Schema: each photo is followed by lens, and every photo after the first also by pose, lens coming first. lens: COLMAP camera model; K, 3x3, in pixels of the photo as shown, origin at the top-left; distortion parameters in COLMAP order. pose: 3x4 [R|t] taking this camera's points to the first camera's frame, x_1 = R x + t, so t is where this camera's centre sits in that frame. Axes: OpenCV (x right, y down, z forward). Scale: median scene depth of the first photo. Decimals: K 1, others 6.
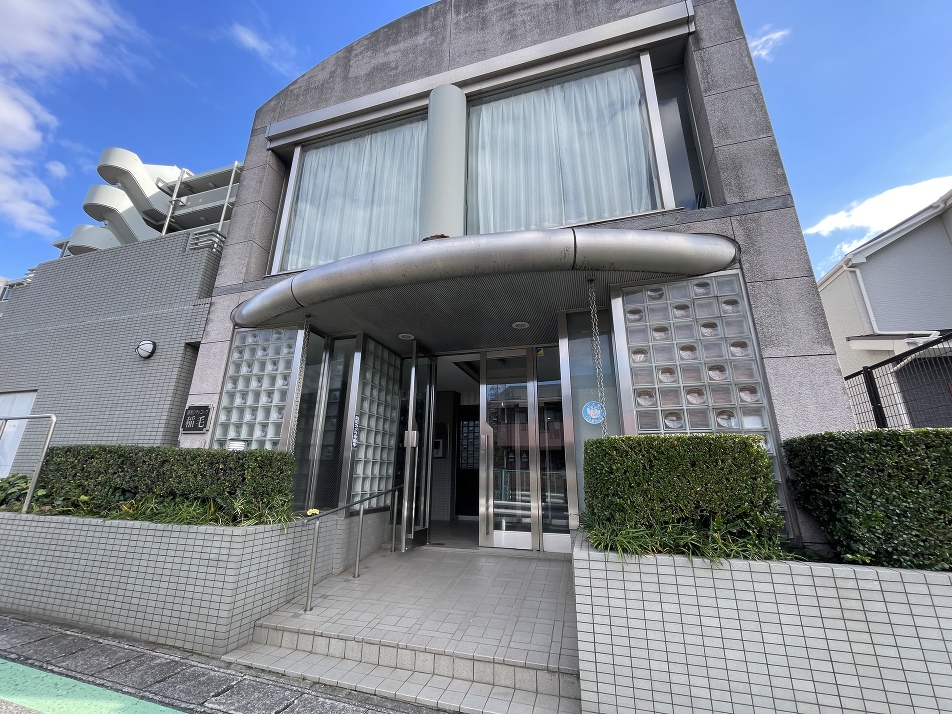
lens RADIAL K [[380.3, 0, 474.4], [0, 380.3, 352.8], [0, 0, 1]] dist [0.001299, 0.000005]
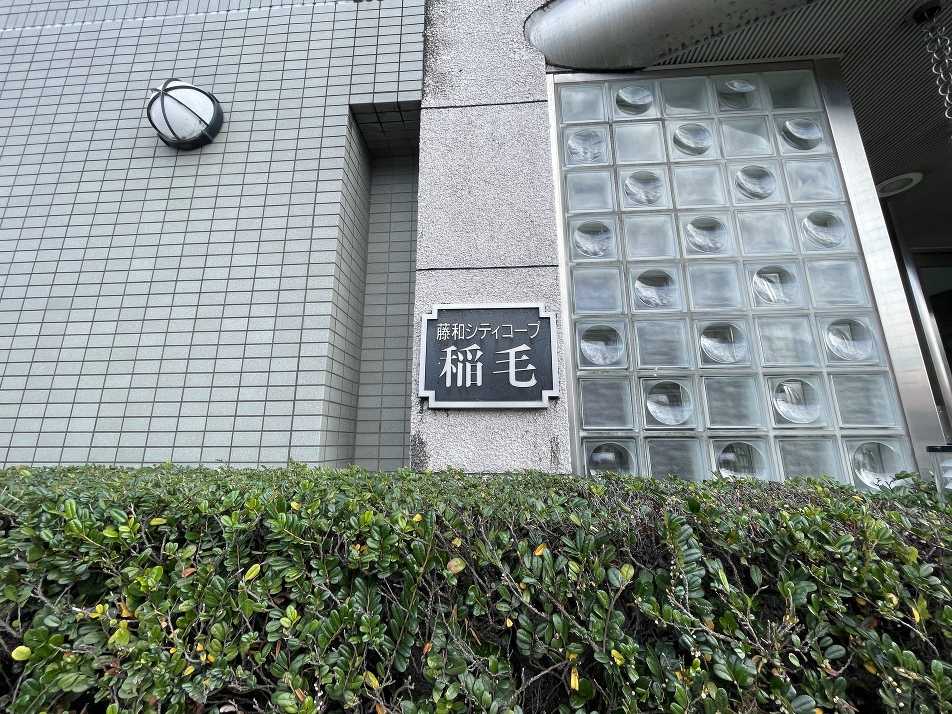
lens RADIAL K [[380.3, 0, 478.9], [0, 380.3, 358.4], [0, 0, 1]] dist [0.001299, 0.000005]
pose [[0.972847, 0.031180, 0.229337, -0.795552], [-0.046617, 0.996974, 0.062203, 0.158883], [-0.226704, -0.071205, 0.971357, 0.745265]]
